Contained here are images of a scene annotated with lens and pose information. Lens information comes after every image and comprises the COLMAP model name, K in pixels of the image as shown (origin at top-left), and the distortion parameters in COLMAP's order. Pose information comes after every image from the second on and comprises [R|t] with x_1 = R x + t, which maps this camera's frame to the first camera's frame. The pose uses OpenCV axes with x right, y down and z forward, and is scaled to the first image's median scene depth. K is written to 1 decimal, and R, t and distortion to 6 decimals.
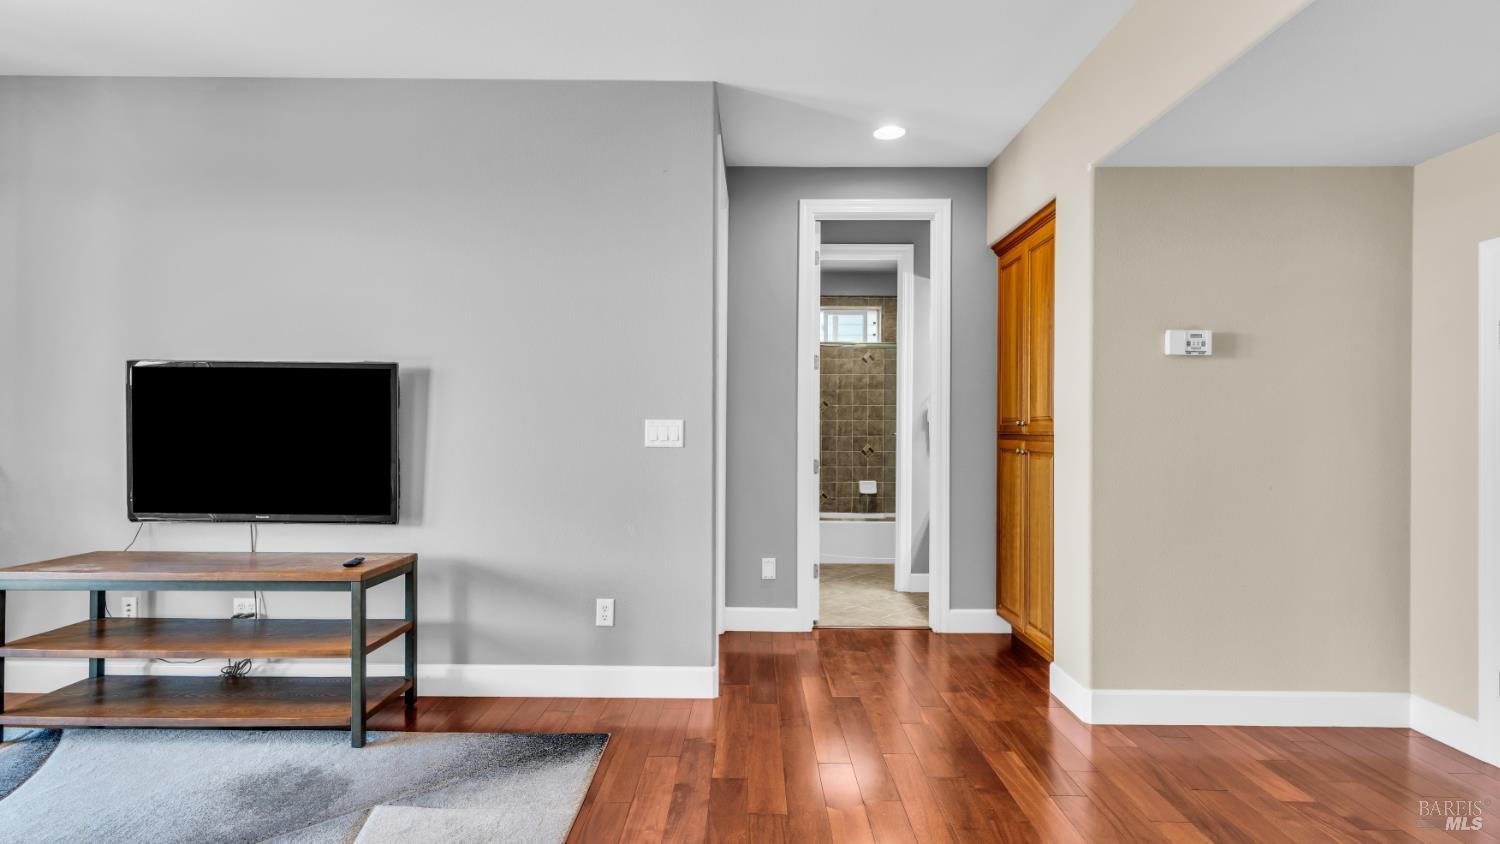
lens RADIAL K [[723.2, 0, 745.0], [0, 723.2, 408.8], [0, 0, 1]] dist [0.005014, 0.000597]
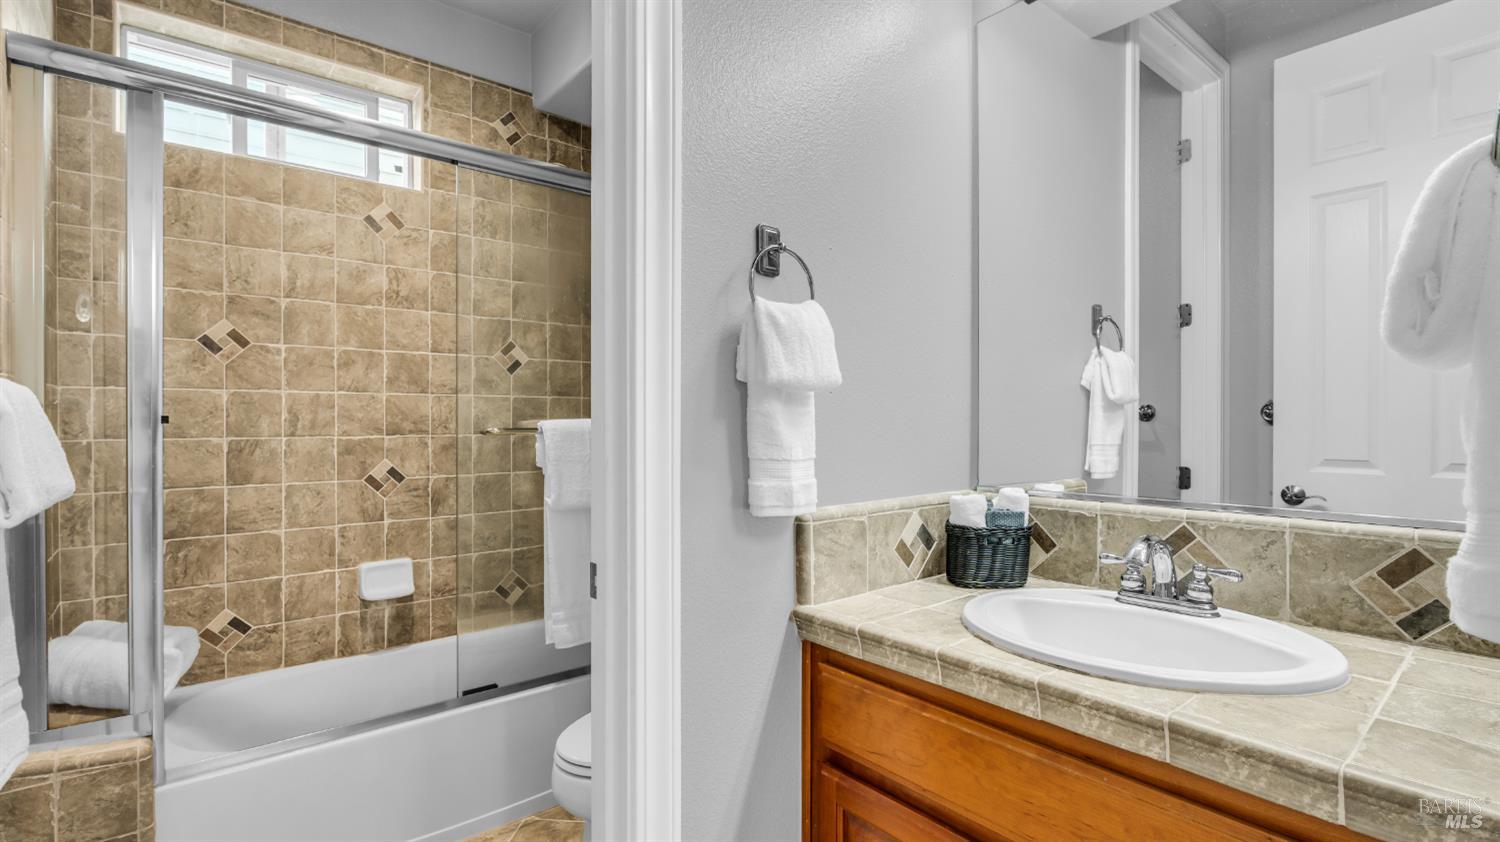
lens RADIAL K [[723.2, 0, 745.0], [0, 723.2, 407.8], [0, 0, 1]] dist [0.005014, 0.000597]
pose [[0.786761, -0.010686, 0.617165, 0.088722], [-0.000411, 0.999841, 0.017836, 0.017005], [-0.617257, -0.014286, 0.786632, 0.607150]]
